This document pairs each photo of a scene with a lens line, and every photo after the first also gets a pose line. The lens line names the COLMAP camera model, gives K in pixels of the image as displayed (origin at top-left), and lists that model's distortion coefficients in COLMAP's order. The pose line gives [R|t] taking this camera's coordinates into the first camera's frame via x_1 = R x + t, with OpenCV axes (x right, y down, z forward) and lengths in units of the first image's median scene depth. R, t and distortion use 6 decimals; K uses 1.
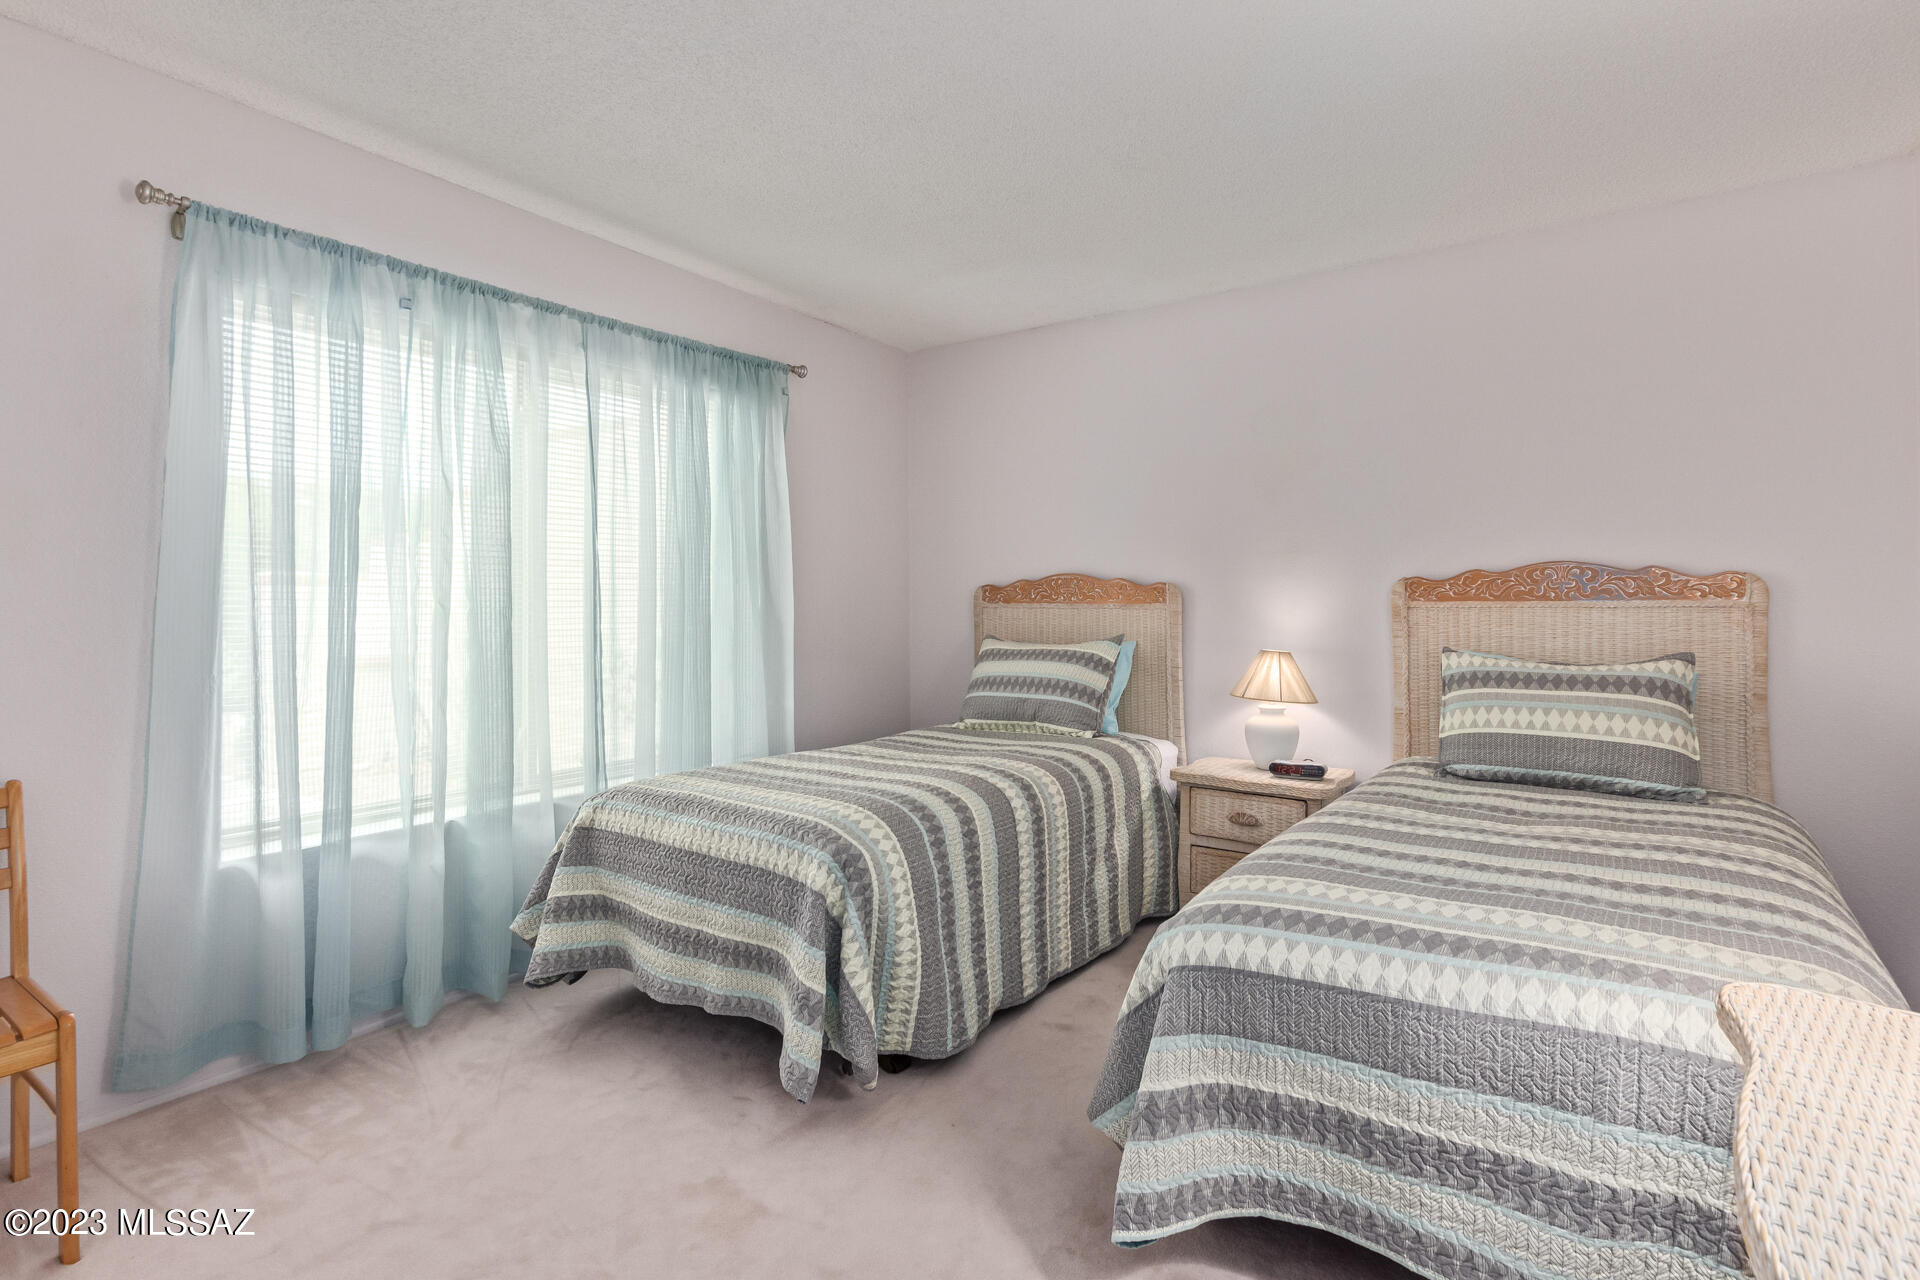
lens RADIAL K [[951.7, 0, 959.0], [0, 951.7, 594.5], [0, 0, 1]] dist [0.000380, -0.000094]
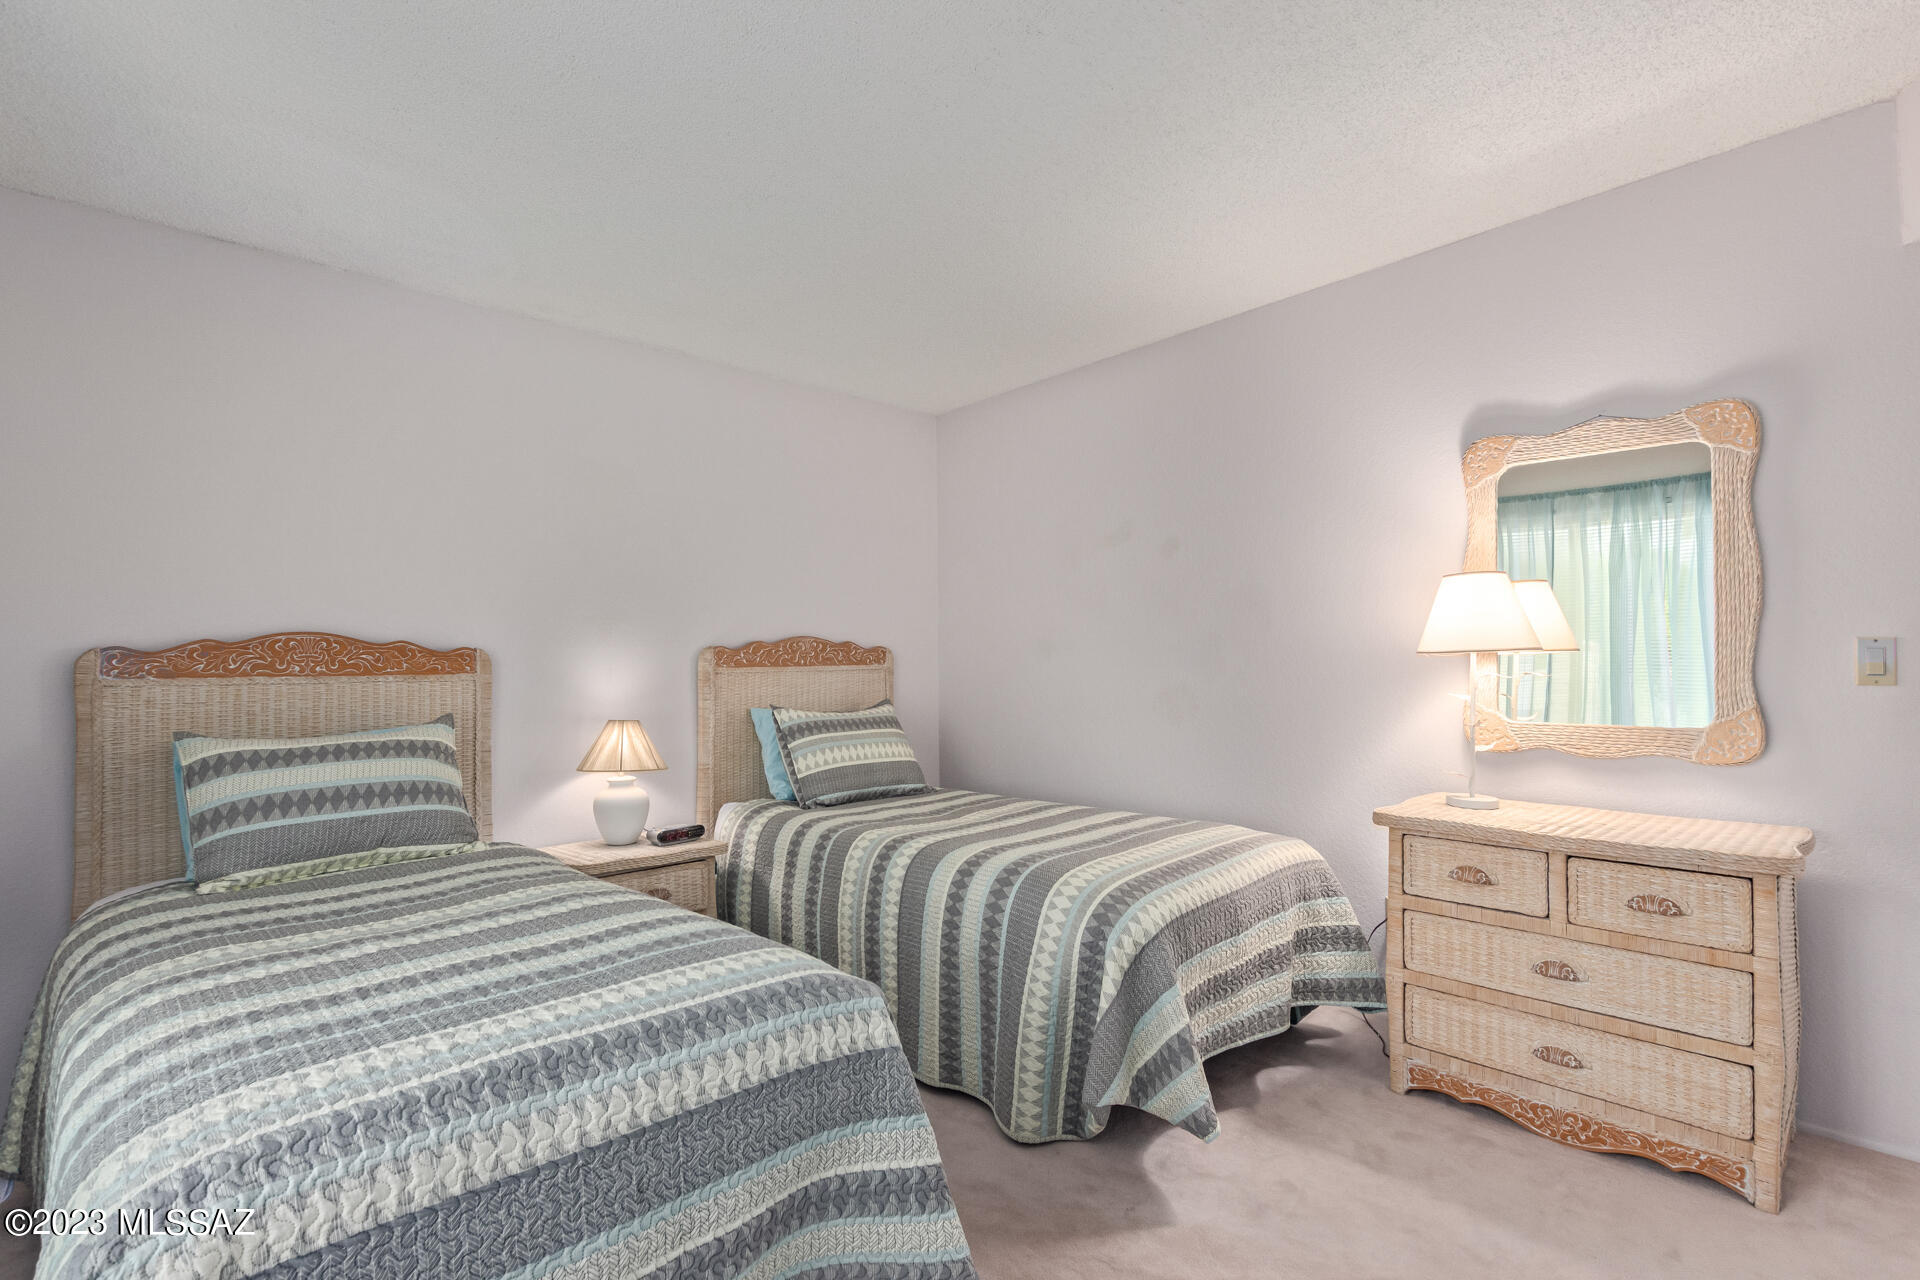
lens RADIAL K [[923.5, 0, 952.4], [0, 923.5, 648.4], [0, 0, 1]] dist [0.003955, -0.000127]
pose [[0.175788, 0.015916, 0.984299, -0.609353], [0.007253, 0.999821, -0.017462, 0.005799], [-0.984401, 0.010209, 0.175641, 0.577904]]
